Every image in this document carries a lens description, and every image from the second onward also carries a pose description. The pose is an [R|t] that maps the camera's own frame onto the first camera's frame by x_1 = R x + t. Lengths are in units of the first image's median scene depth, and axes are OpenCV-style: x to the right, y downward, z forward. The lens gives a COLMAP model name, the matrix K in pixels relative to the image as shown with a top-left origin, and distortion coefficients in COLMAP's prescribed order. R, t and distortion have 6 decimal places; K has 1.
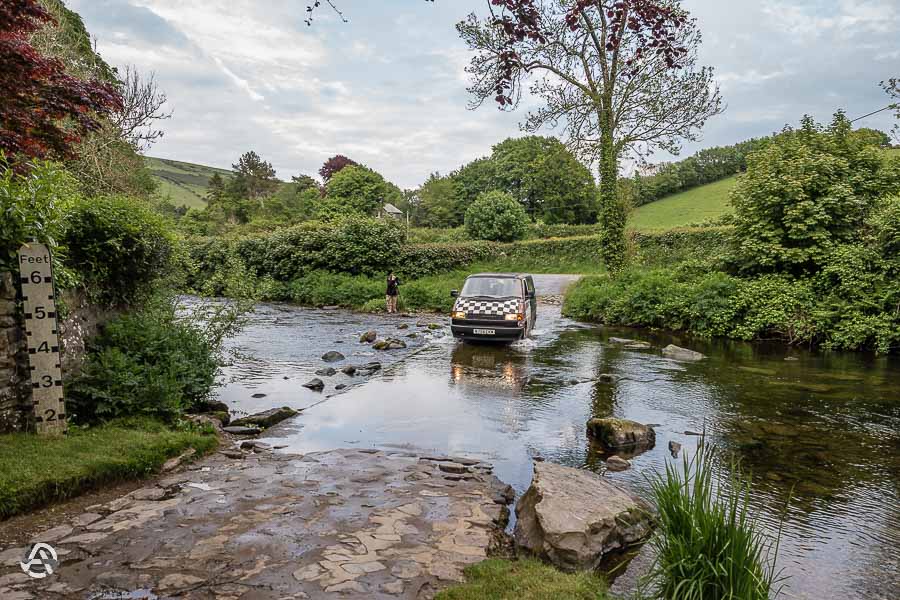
lens RADIAL K [[663.7, 0, 450.2], [0, 663.7, 304.4], [0, 0, 1]] dist [-0.035274, -0.007694]
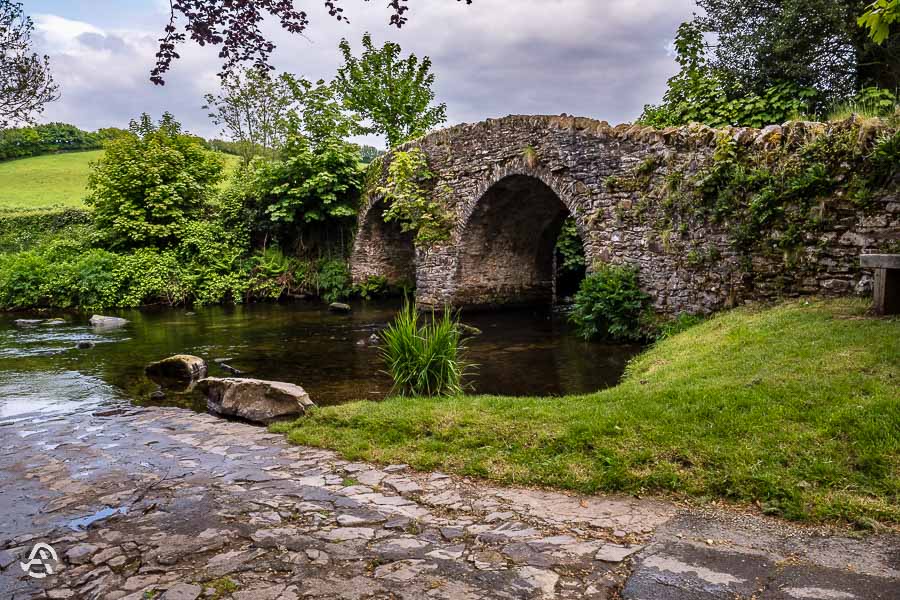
lens RADIAL K [[663.7, 0, 448.1], [0, 663.7, 296.5], [0, 0, 1]] dist [-0.035274, -0.007694]
pose [[0.458651, -0.104196, 0.882487, -0.286277], [0.111286, 0.992018, 0.059290, 0.028635], [-0.881620, 0.071015, 0.466586, 0.010799]]
